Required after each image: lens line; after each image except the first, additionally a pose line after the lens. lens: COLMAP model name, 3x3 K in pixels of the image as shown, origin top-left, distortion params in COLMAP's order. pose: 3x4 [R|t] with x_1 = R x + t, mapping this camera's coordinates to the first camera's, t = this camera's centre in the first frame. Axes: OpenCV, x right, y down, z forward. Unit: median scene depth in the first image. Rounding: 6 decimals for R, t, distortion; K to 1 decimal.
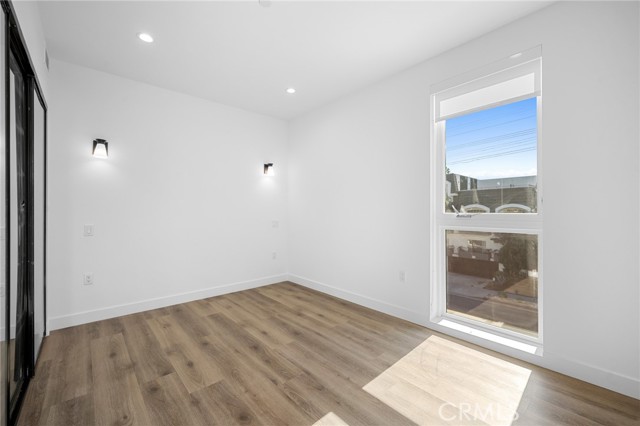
lens RADIAL K [[267.7, 0, 317.7], [0, 267.7, 211.9], [0, 0, 1]] dist [0.001705, 0.000063]
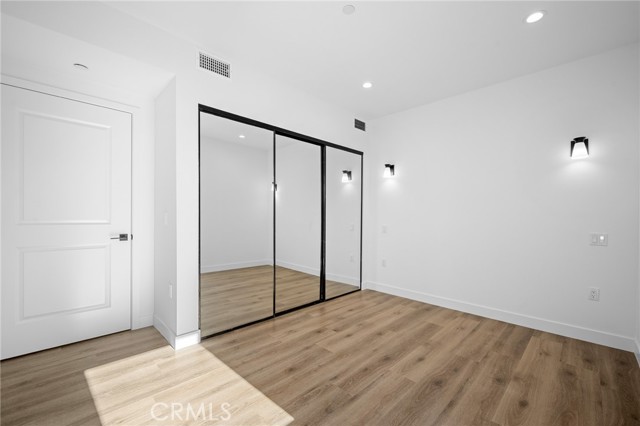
lens RADIAL K [[267.7, 0, 317.7], [0, 267.7, 213.2], [0, 0, 1]] dist [0.001705, 0.000063]
pose [[0.053657, -0.004517, -0.998549, 0.585430], [-0.009285, 0.999944, -0.005022, -0.001961], [0.998516, 0.009541, 0.053612, 0.580961]]
